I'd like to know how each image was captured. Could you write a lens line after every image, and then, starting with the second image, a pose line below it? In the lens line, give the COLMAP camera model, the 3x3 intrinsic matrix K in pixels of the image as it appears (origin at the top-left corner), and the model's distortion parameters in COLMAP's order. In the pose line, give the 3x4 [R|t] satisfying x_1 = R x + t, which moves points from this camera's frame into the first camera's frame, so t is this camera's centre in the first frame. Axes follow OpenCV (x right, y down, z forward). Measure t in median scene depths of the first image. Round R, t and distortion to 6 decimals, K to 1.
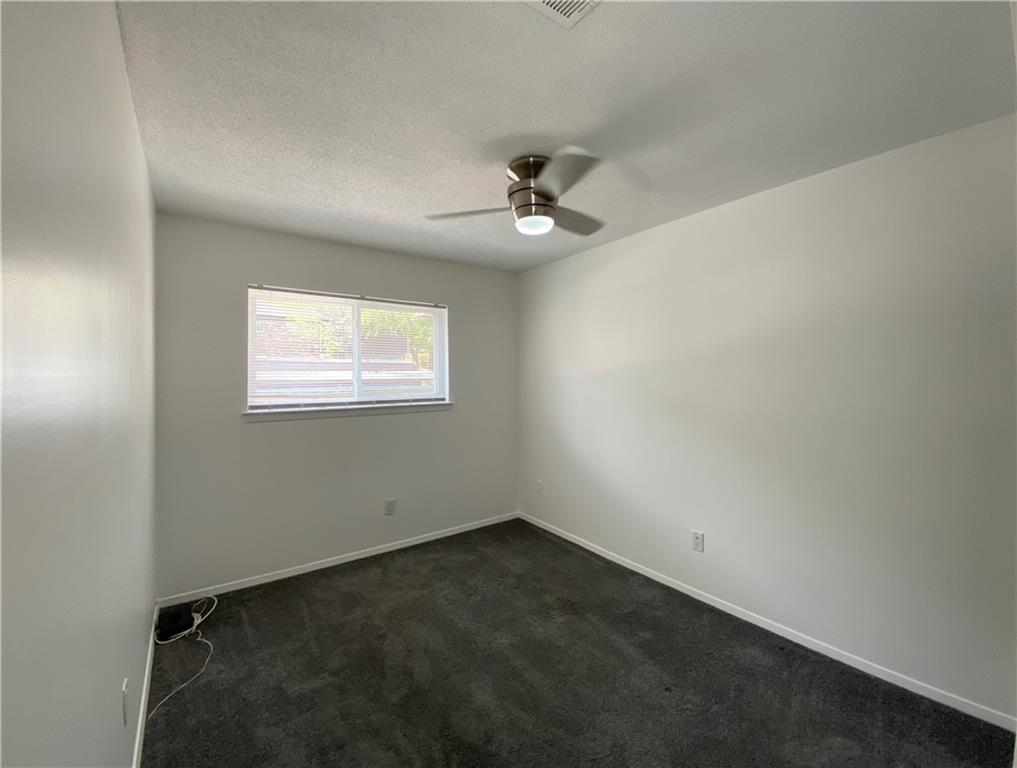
lens RADIAL K [[410.7, 0, 510.5], [0, 410.7, 381.3], [0, 0, 1]] dist [-0.000899, -0.000136]
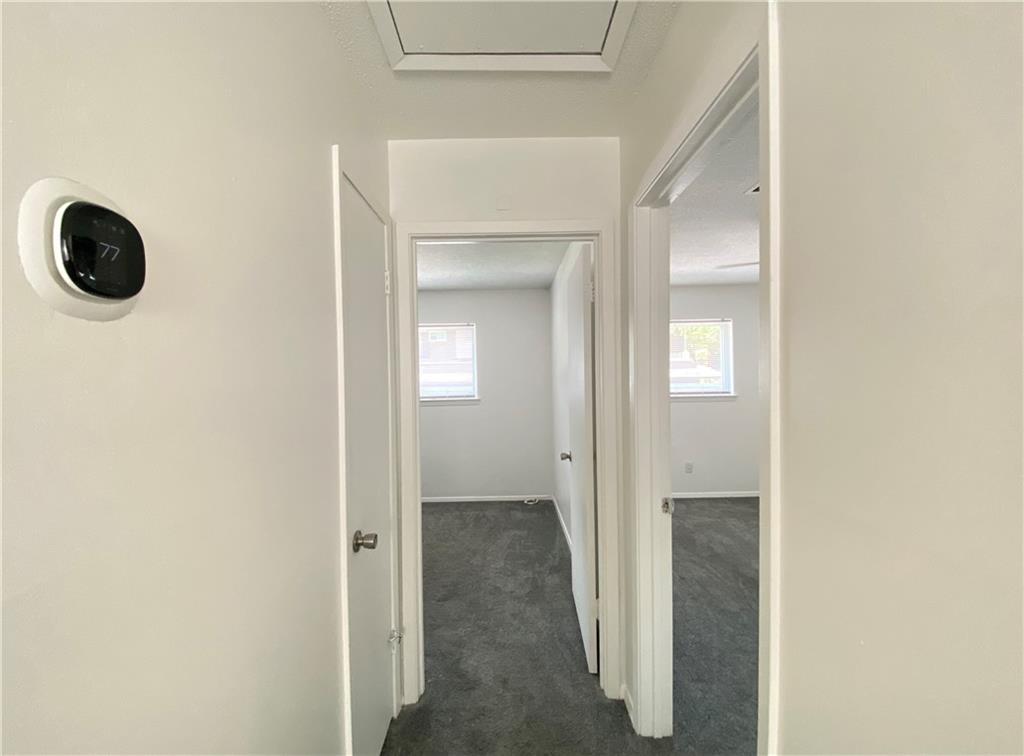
lens RADIAL K [[419.0, 0, 513.9], [0, 419.0, 379.0], [0, 0, 1]] dist [-0.027823, -0.000576]
pose [[0.808405, -0.011261, -0.588519, 0.060048], [0.010071, 0.999935, -0.005299, 0.003582], [0.588540, -0.001643, 0.808466, -0.467592]]
